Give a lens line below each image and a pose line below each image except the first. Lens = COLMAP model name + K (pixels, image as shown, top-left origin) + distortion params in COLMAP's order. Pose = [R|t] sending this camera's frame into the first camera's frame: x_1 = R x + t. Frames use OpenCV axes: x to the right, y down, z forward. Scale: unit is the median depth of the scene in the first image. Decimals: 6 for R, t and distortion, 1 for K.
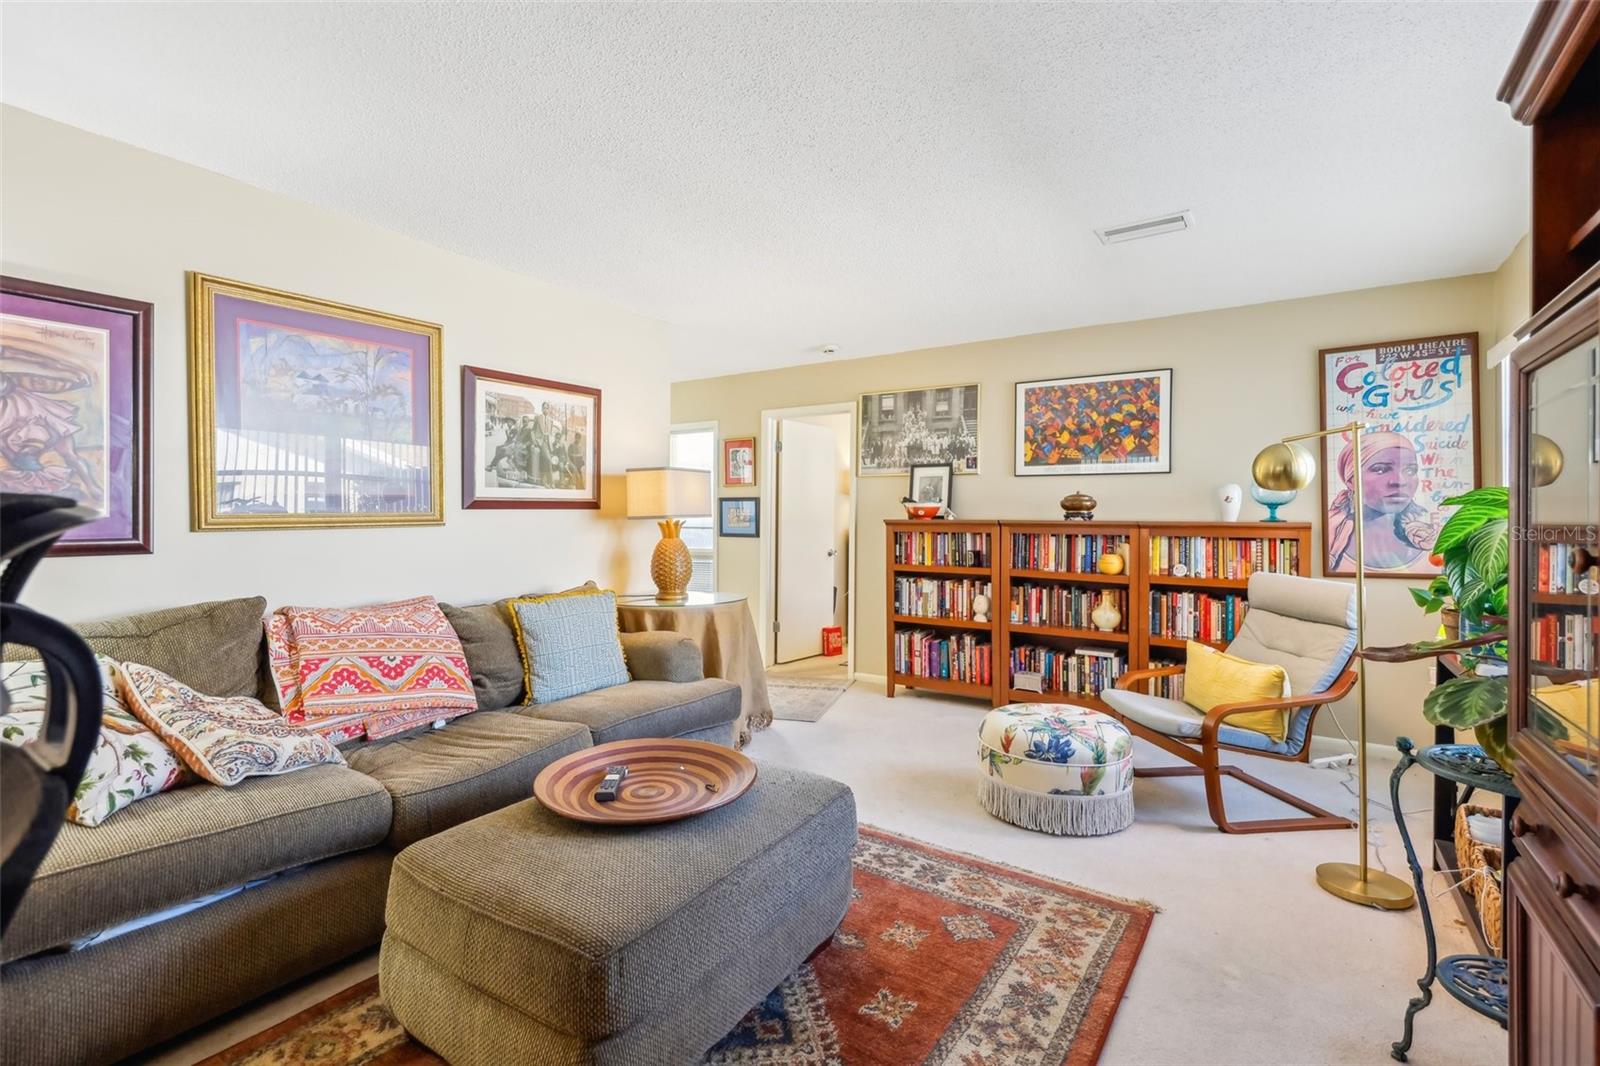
lens RADIAL K [[728.4, 0, 791.8], [0, 728.4, 520.4], [0, 0, 1]] dist [0.017741, -0.008919]
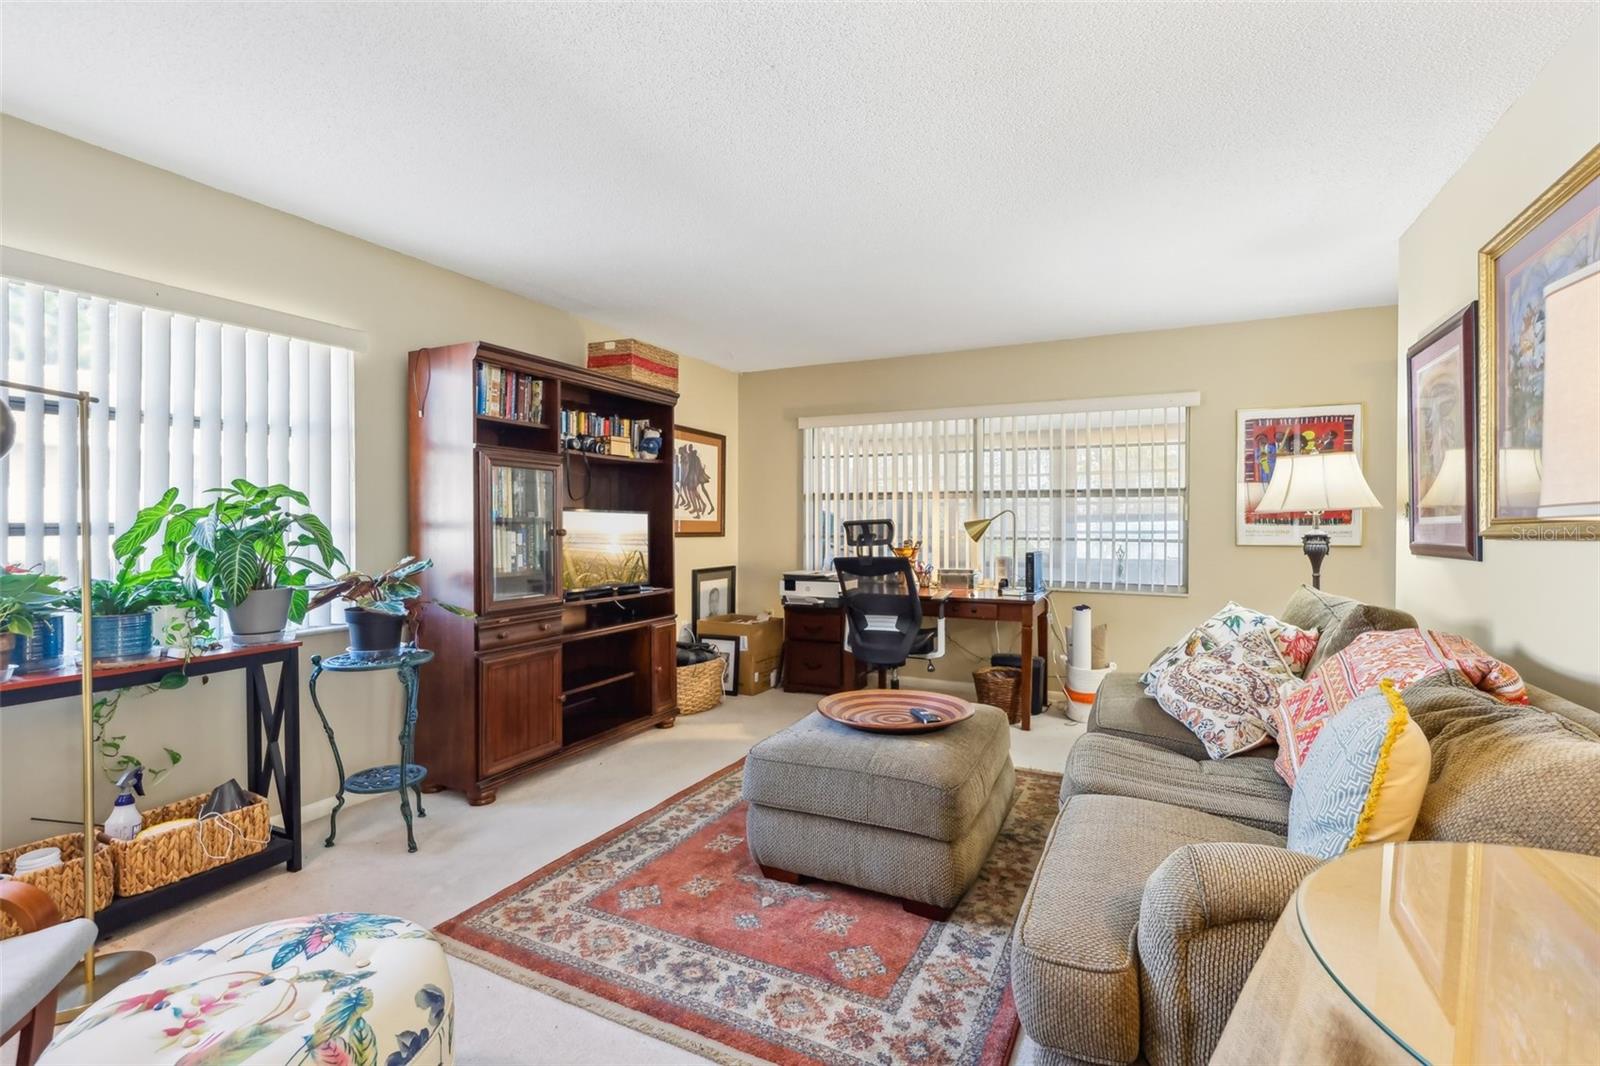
lens RADIAL K [[728.4, 0, 799.5], [0, 728.4, 527.5], [0, 0, 1]] dist [0.017741, -0.008919]
pose [[-0.990977, -0.003606, -0.133983, 0.072285], [-0.004408, 0.999974, 0.005690, 0.000161], [0.133959, 0.006230, -0.990967, 0.994707]]
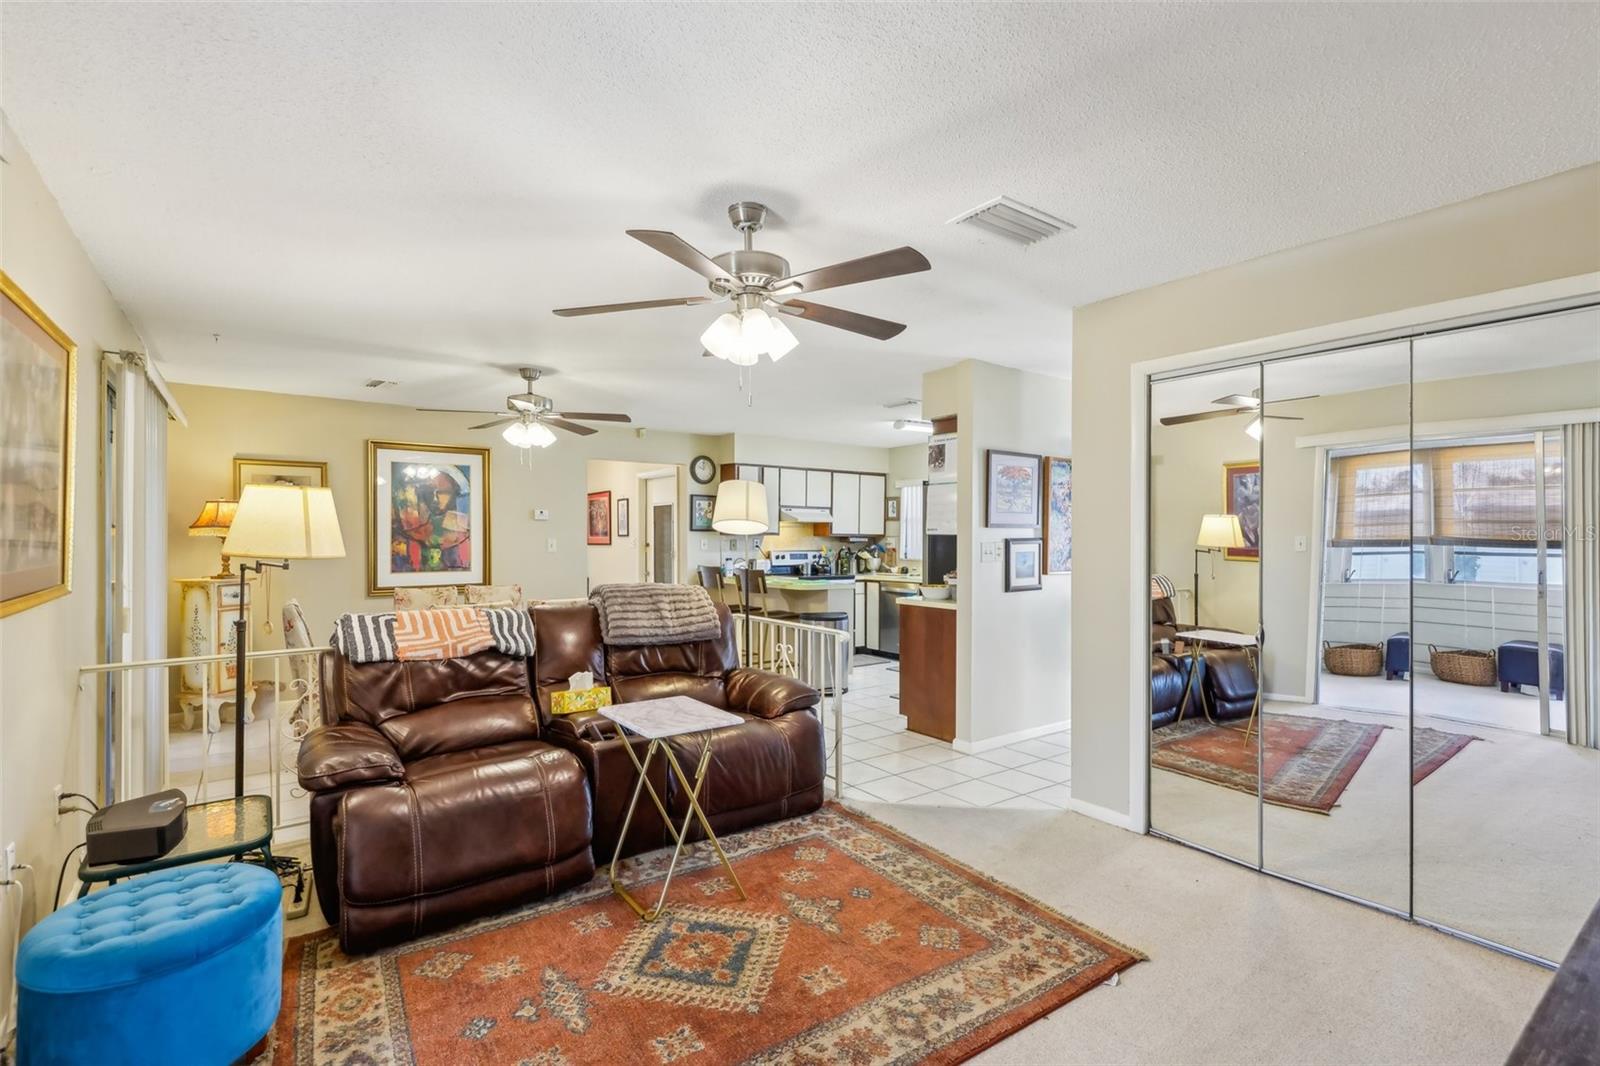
lens RADIAL K [[728.4, 0, 806.3], [0, 728.4, 540.5], [0, 0, 1]] dist [0.017741, -0.008919]
pose [[0.936020, -0.004620, -0.351917, 0.208925], [0.005462, 0.999984, 0.001398, -0.022626], [0.351905, -0.003231, 0.936030, -0.049761]]
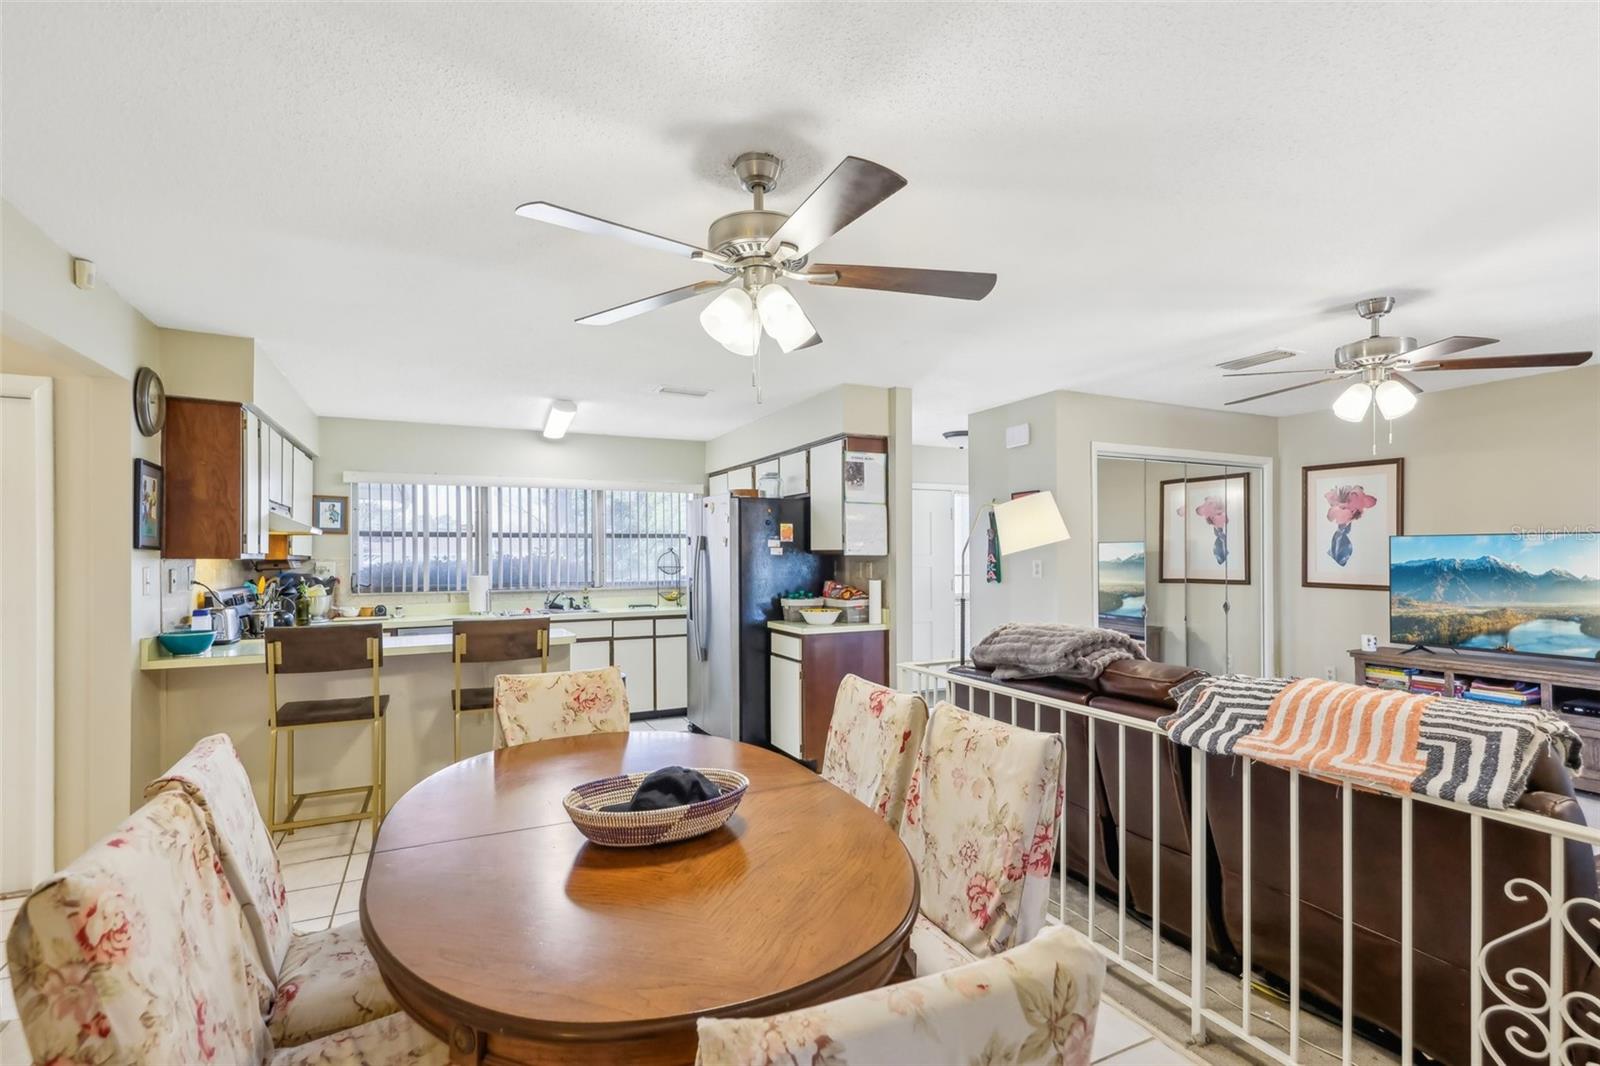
lens RADIAL K [[728.4, 0, 807.0], [0, 728.4, 552.4], [0, 0, 1]] dist [0.017741, -0.008919]
pose [[0.501818, -0.006515, 0.864949, -0.918405], [0.008921, 0.999957, 0.002357, -0.036620], [-0.864927, 0.006534, 0.501854, 0.558243]]
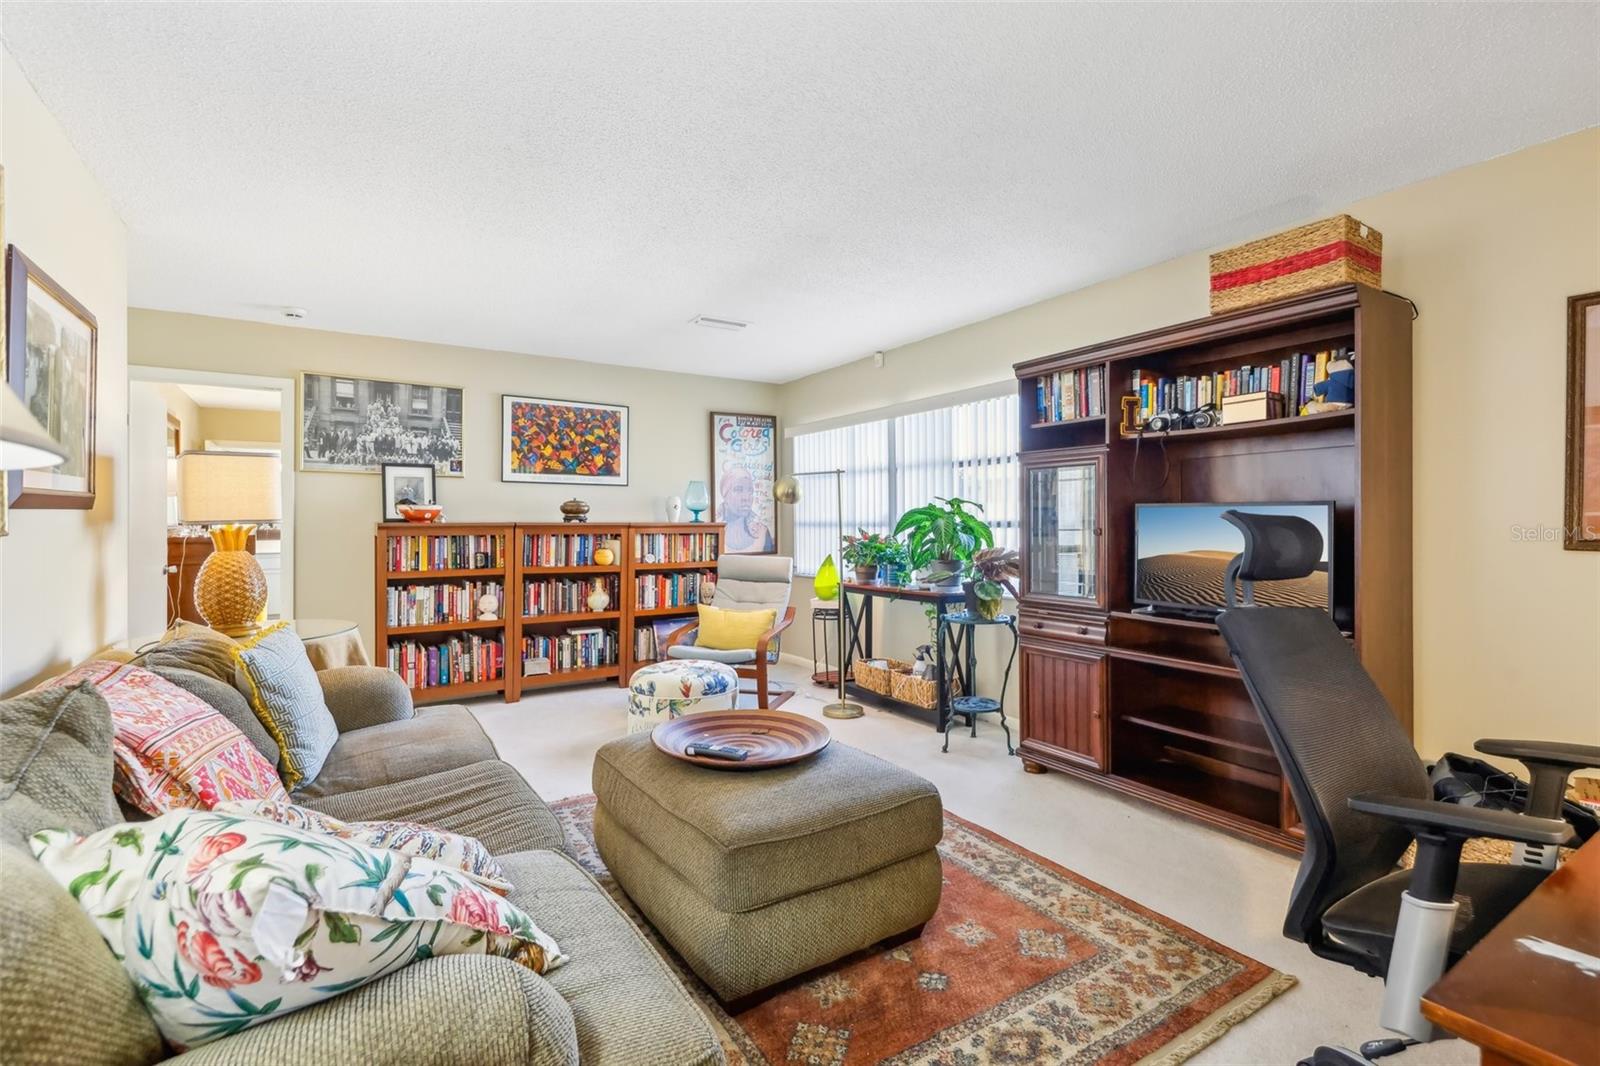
lens RADIAL K [[728.4, 0, 800.8], [0, 728.4, 527.6], [0, 0, 1]] dist [0.017741, -0.008919]
pose [[0.399906, -0.013532, 0.916456, -0.534394], [0.006327, 0.999908, 0.012003, -0.003407], [-0.916535, 0.000999, 0.399954, 0.179539]]
